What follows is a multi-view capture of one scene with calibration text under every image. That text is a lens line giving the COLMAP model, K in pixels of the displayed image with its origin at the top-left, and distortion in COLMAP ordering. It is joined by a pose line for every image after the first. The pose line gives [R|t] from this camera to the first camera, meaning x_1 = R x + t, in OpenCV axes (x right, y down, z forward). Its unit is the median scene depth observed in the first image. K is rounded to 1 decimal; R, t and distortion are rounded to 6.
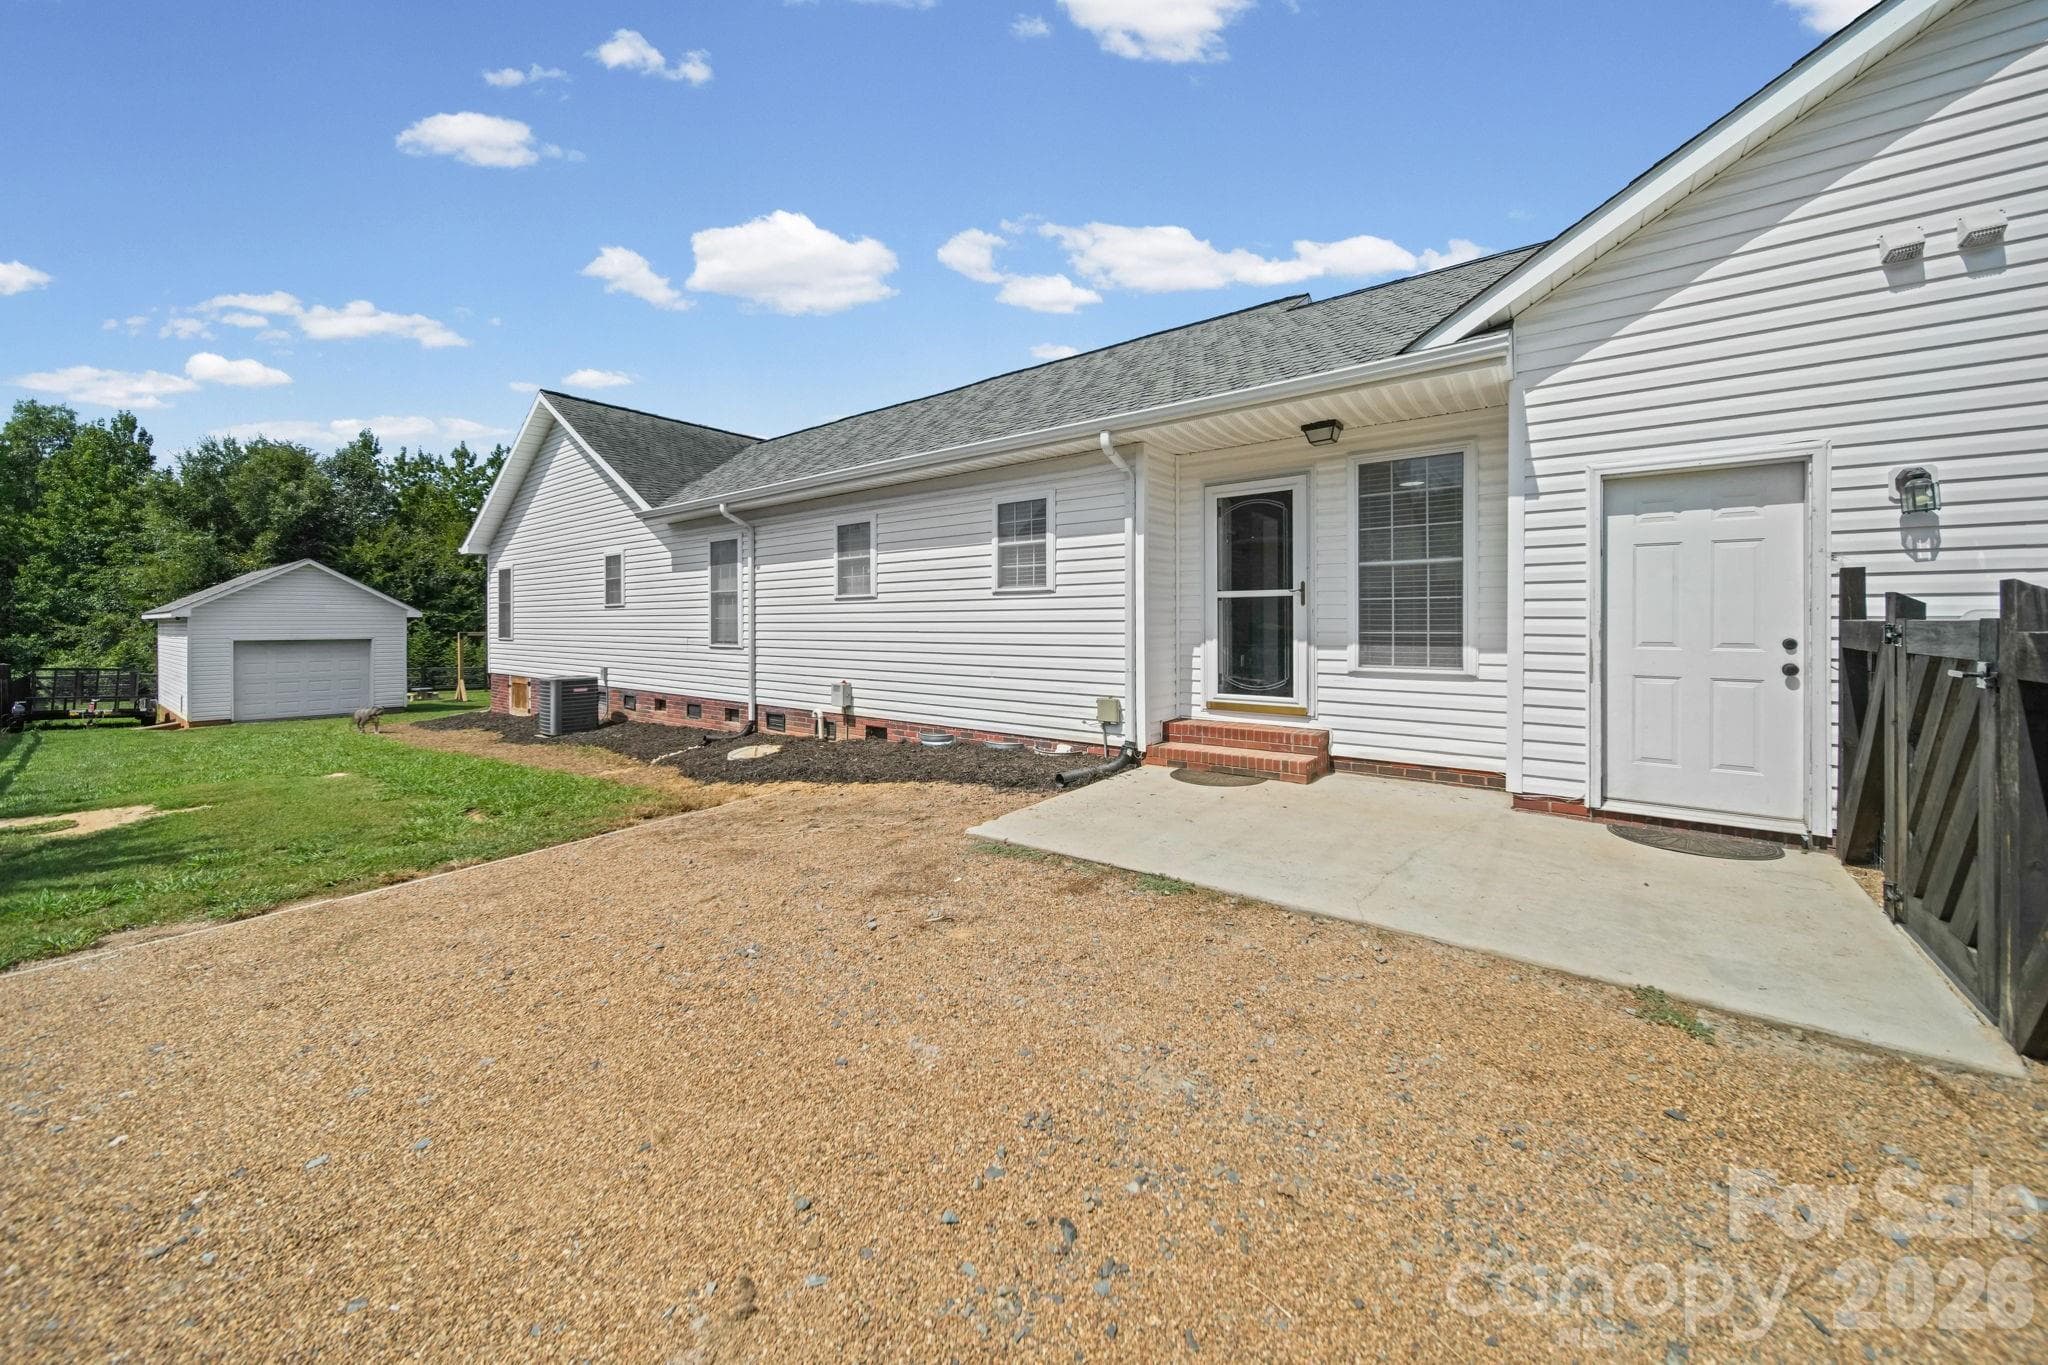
lens RADIAL K [[719.7, 0, 1055.1], [0, 719.7, 631.5], [0, 0, 1]] dist [0.000085, -0.000187]
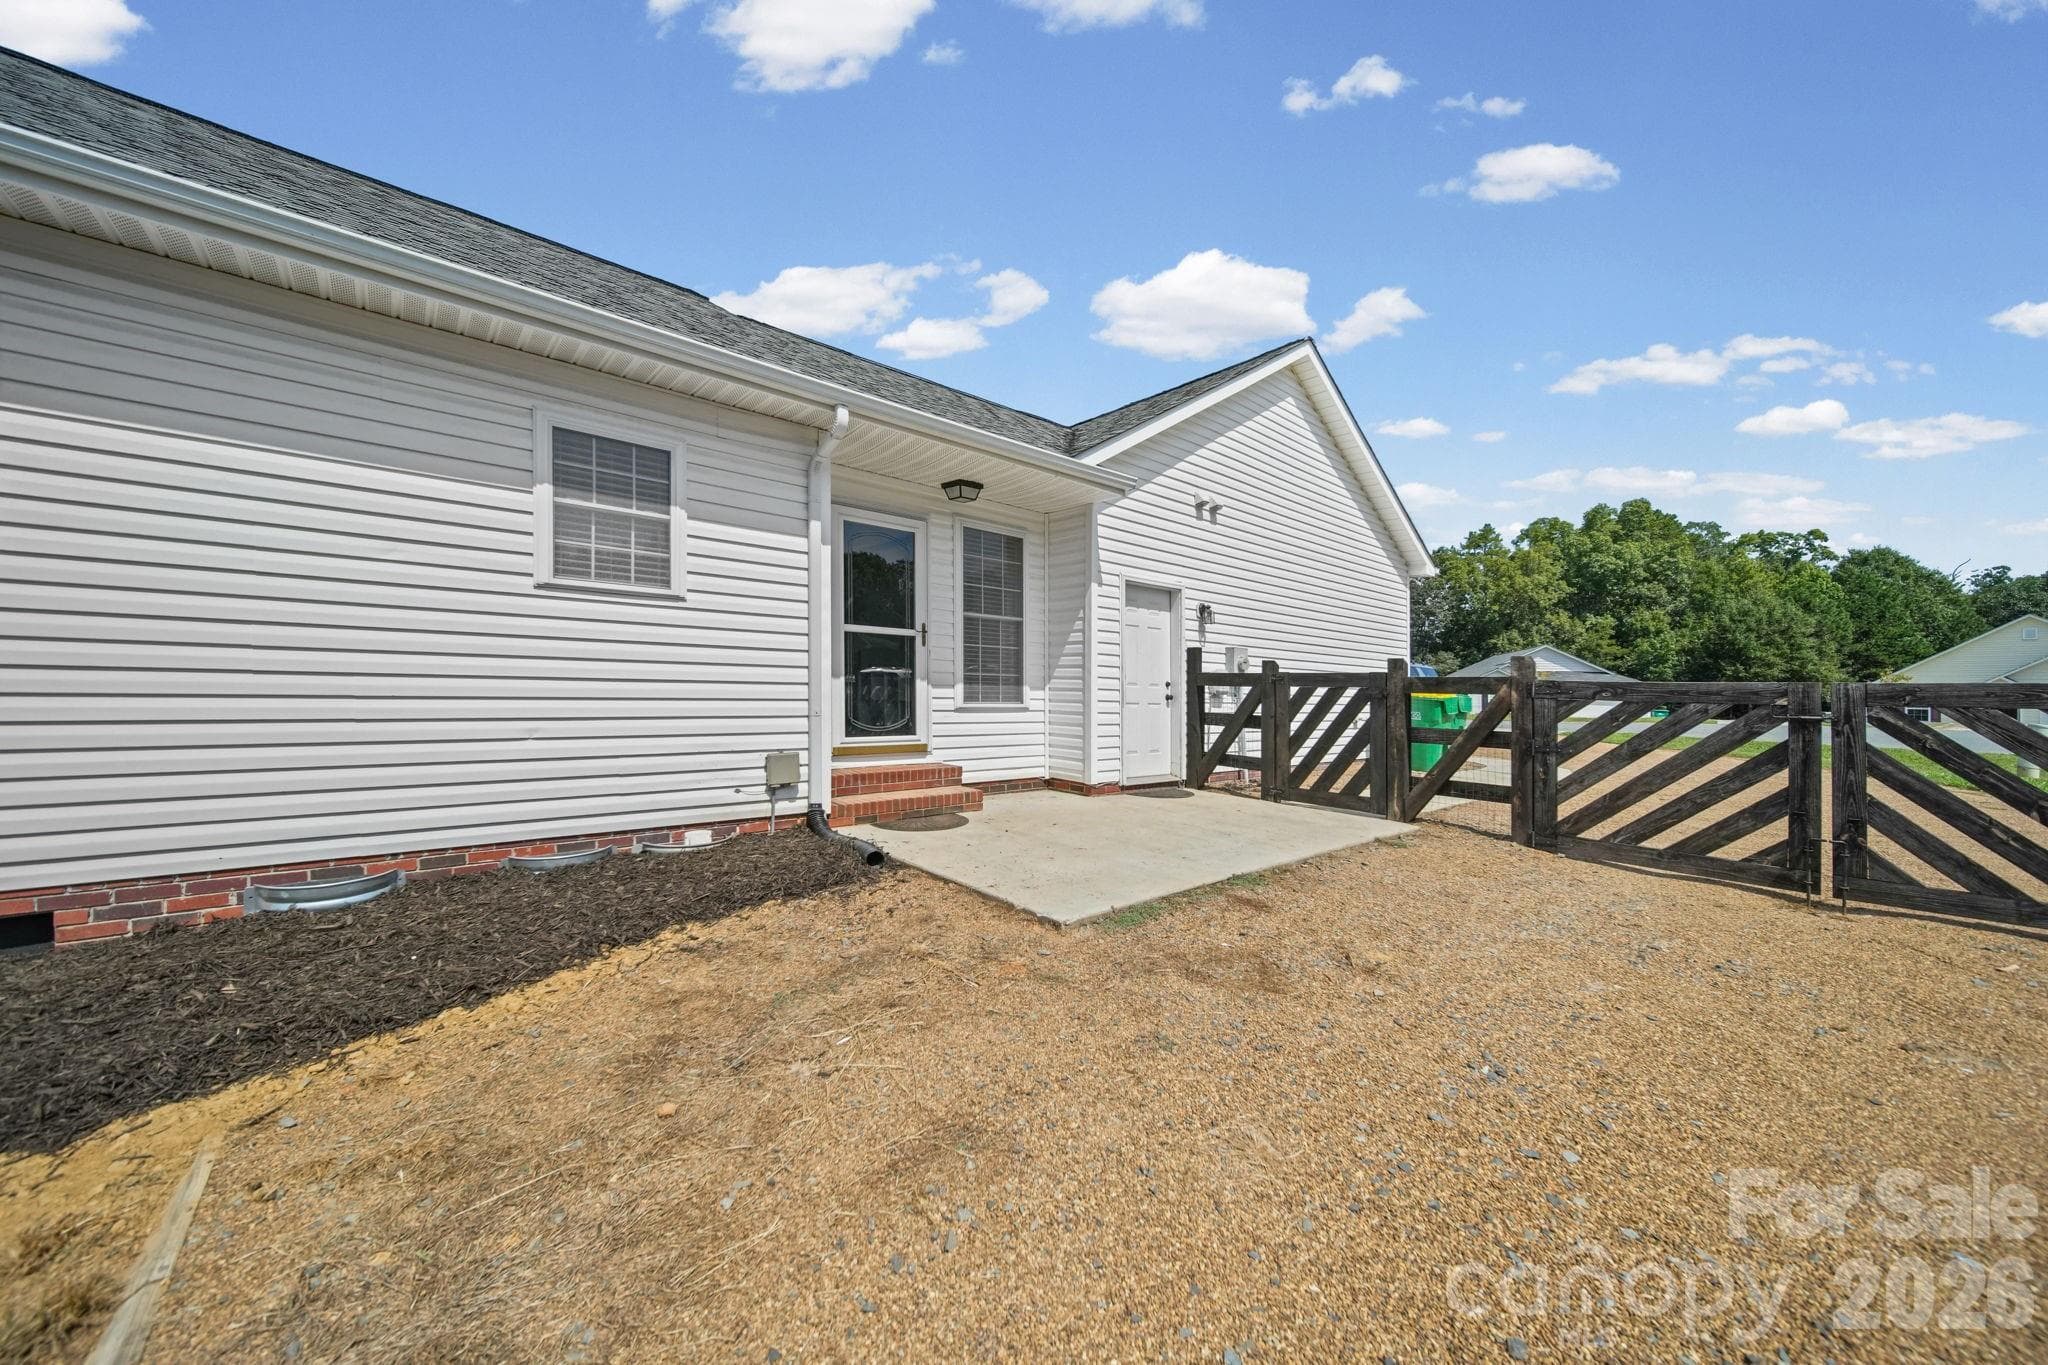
lens RADIAL K [[719.7, 0, 980.8], [0, 719.7, 683.0], [0, 0, 1]] dist [0.000085, -0.000187]
pose [[0.250918, 0.012027, 0.967934, -0.636295], [-0.016159, 0.999836, -0.008234, 0.024143], [-0.967874, -0.013575, 0.251071, 0.648467]]
